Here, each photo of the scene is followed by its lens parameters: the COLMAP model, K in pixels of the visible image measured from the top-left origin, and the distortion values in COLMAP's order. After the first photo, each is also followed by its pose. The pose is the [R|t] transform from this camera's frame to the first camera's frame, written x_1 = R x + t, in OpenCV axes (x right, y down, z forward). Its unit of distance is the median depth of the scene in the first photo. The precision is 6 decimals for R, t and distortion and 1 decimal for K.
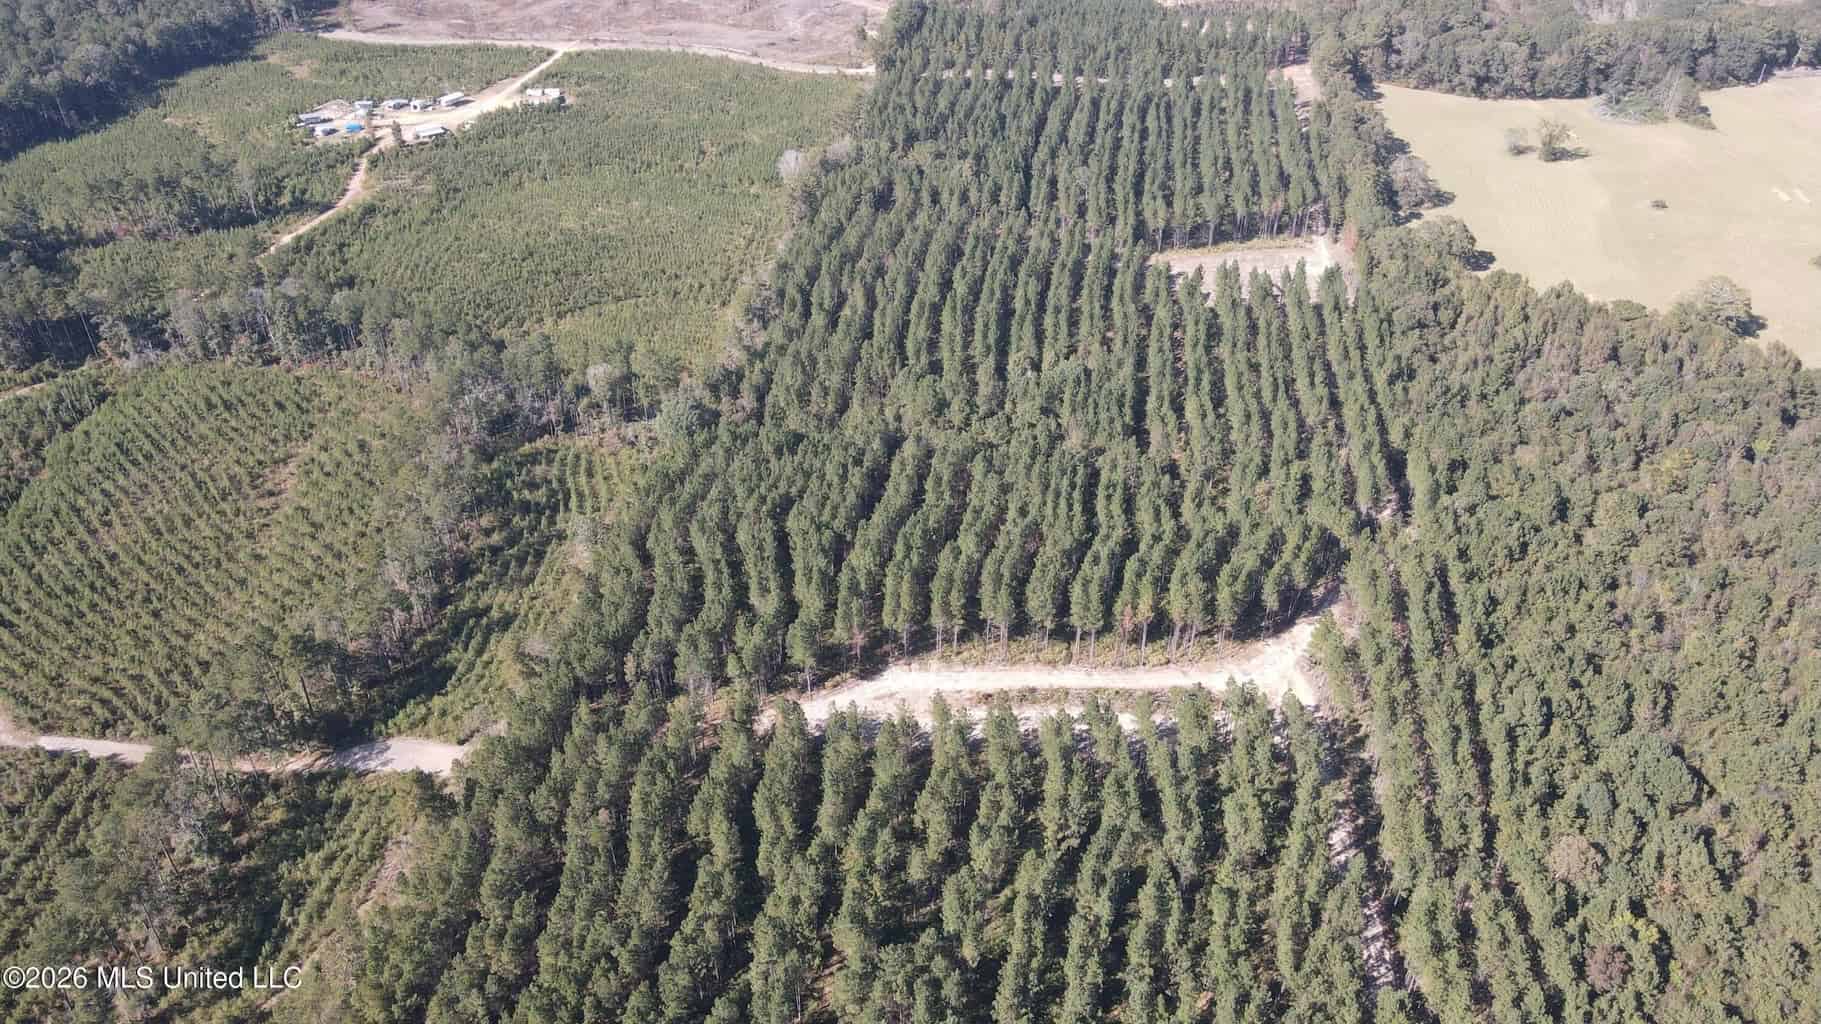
lens RADIAL K [[1327.0, 0, 912.6], [0, 1327.0, 526.9], [0, 0, 1]] dist [0.007706, 0.017708]
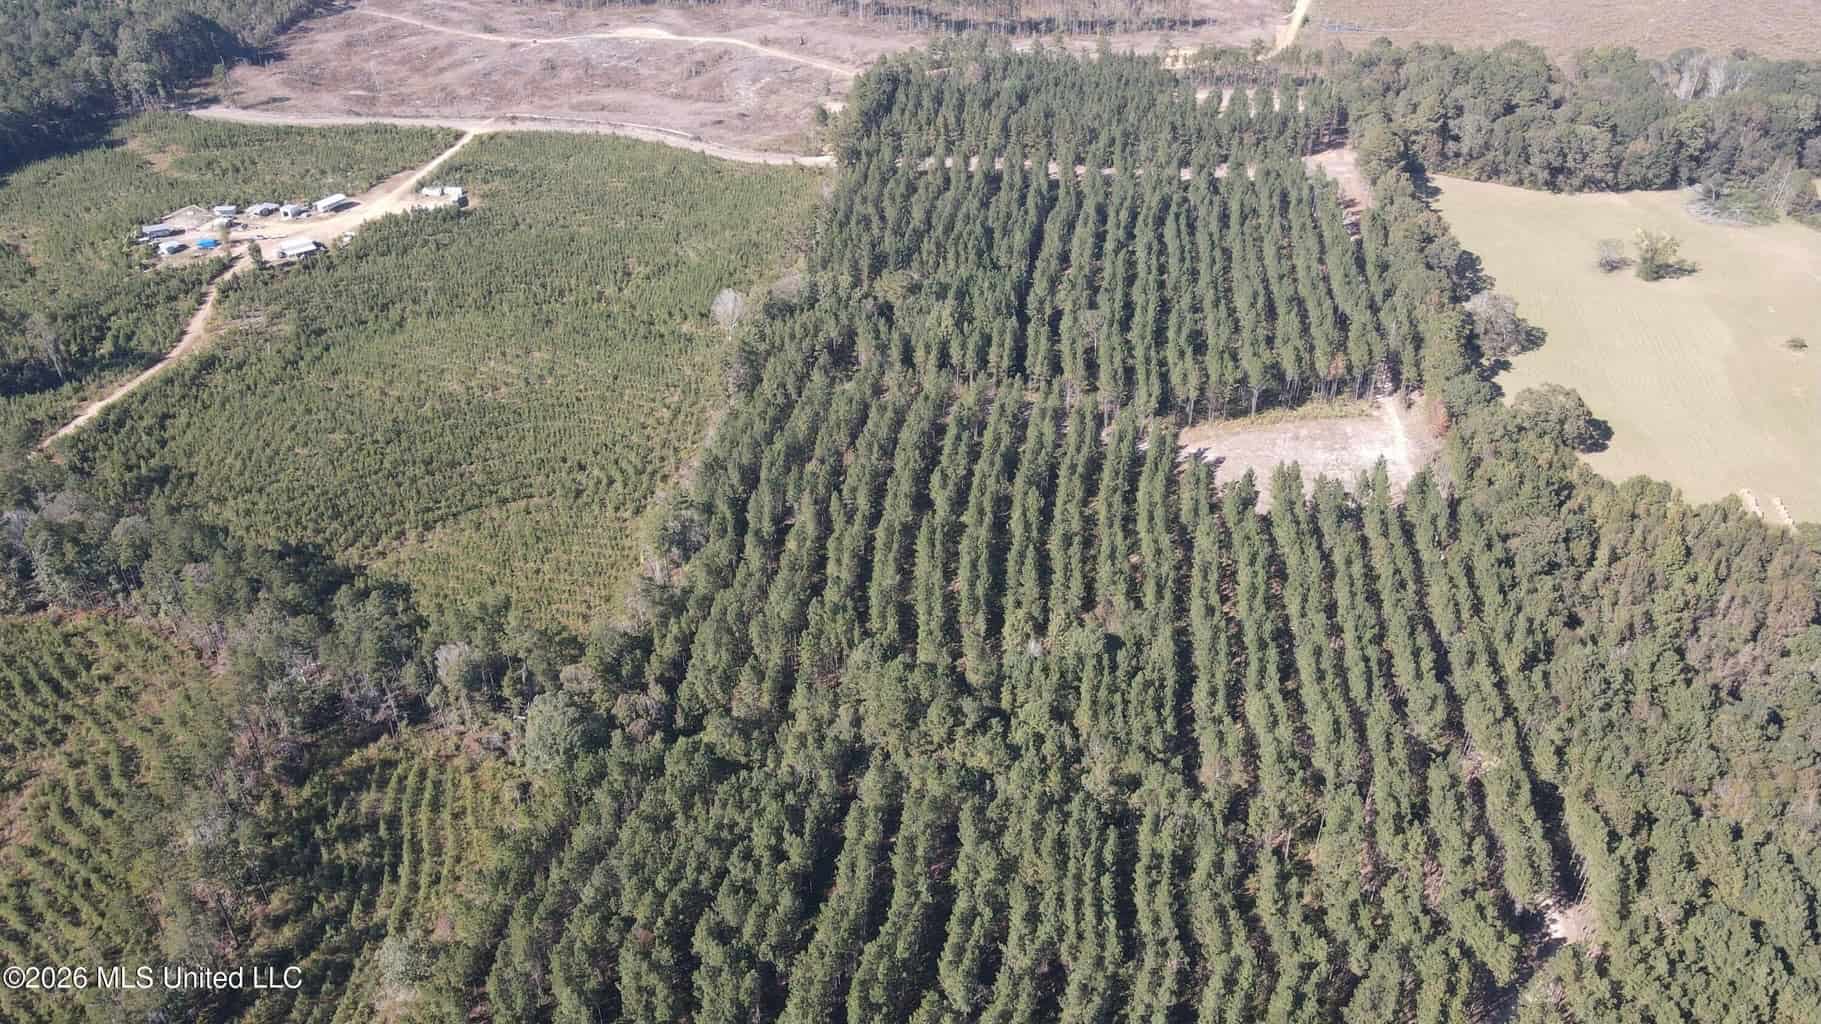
lens RADIAL K [[1327.0, 0, 909.5], [0, 1327.0, 508.9], [0, 0, 1]] dist [0.007706, 0.017708]
pose [[0.999899, -0.010558, 0.009505, 0.011621], [0.010644, 0.999903, -0.008999, -0.181457], [-0.009409, 0.009099, 0.999914, 0.248325]]
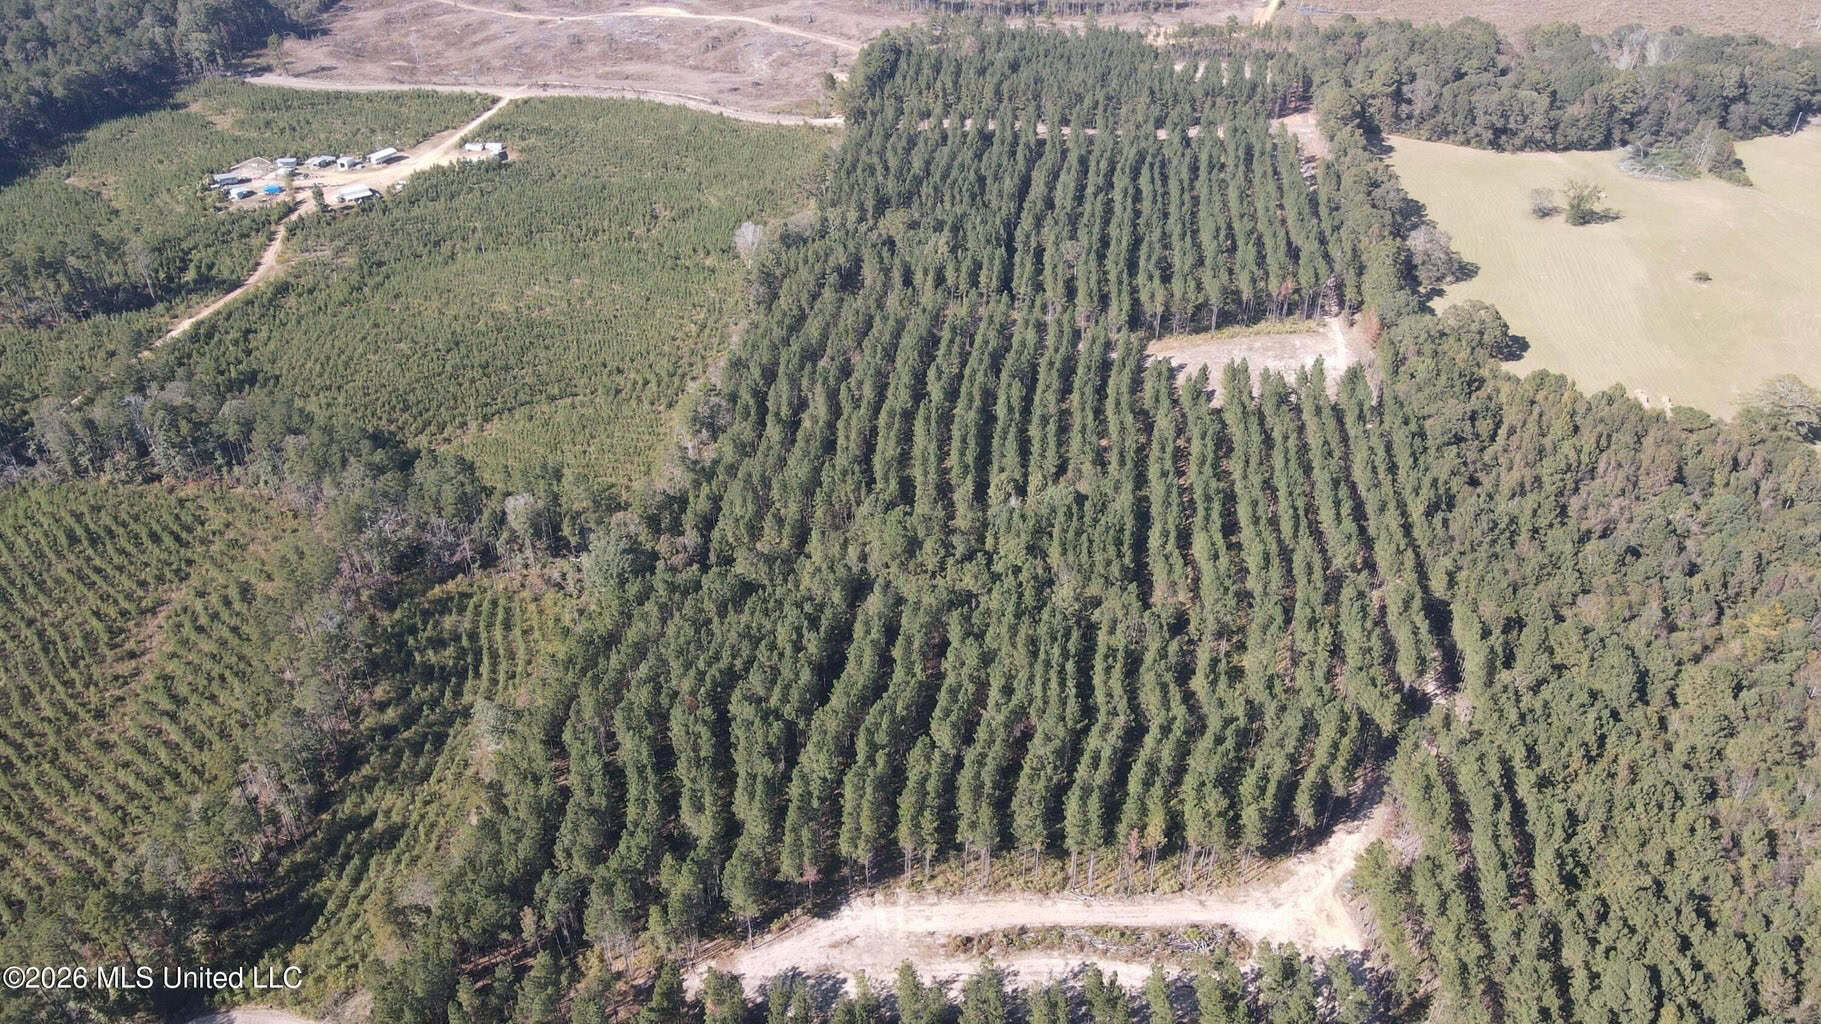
lens RADIAL K [[1327.0, 0, 910.8], [0, 1327.0, 517.9], [0, 0, 1]] dist [0.007706, 0.017708]
pose [[0.999929, -0.006454, 0.009996, 0.010946], [0.006542, 0.999940, -0.008794, -0.094350], [-0.009939, 0.008859, 0.999911, 0.123540]]
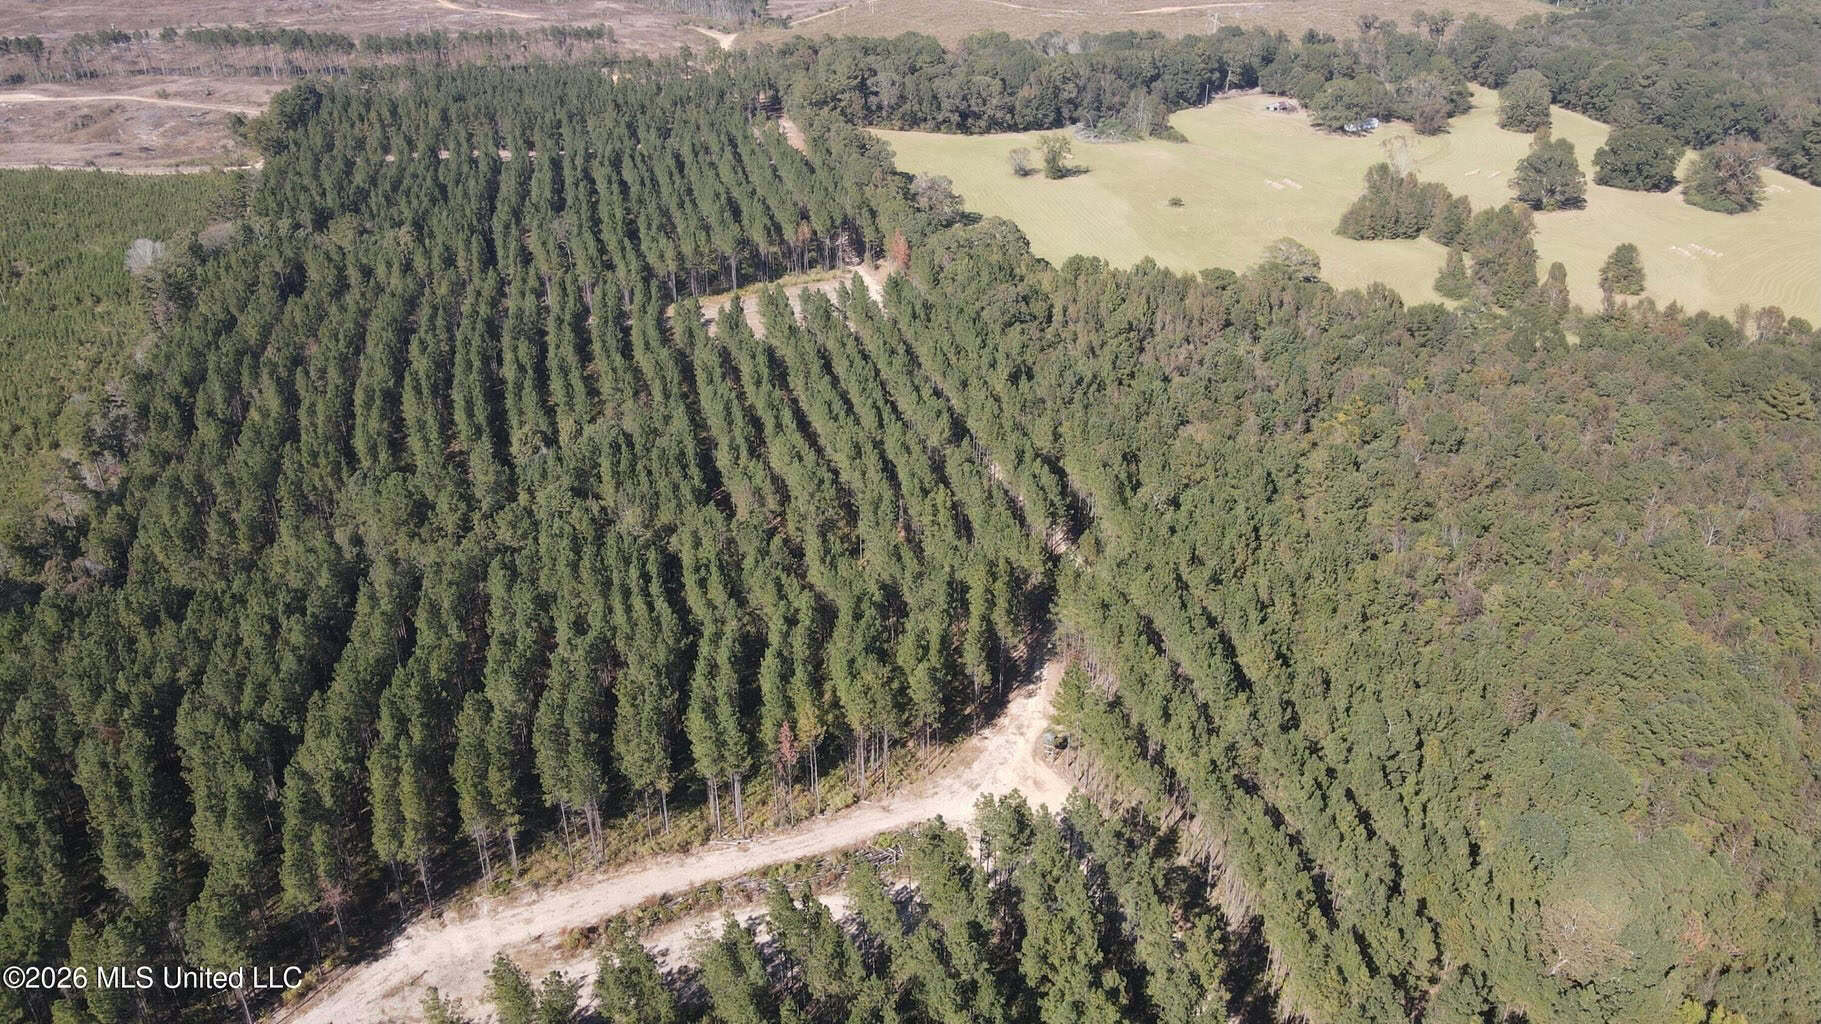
lens RADIAL K [[1327.0, 0, 890.7], [0, 1327.0, 528.9], [0, 0, 1]] dist [0.007706, 0.017708]
pose [[0.922123, -0.179871, 0.342544, 0.008005], [0.220646, 0.971756, -0.083704, 0.024109], [-0.317813, 0.152767, 0.935766, 0.280393]]
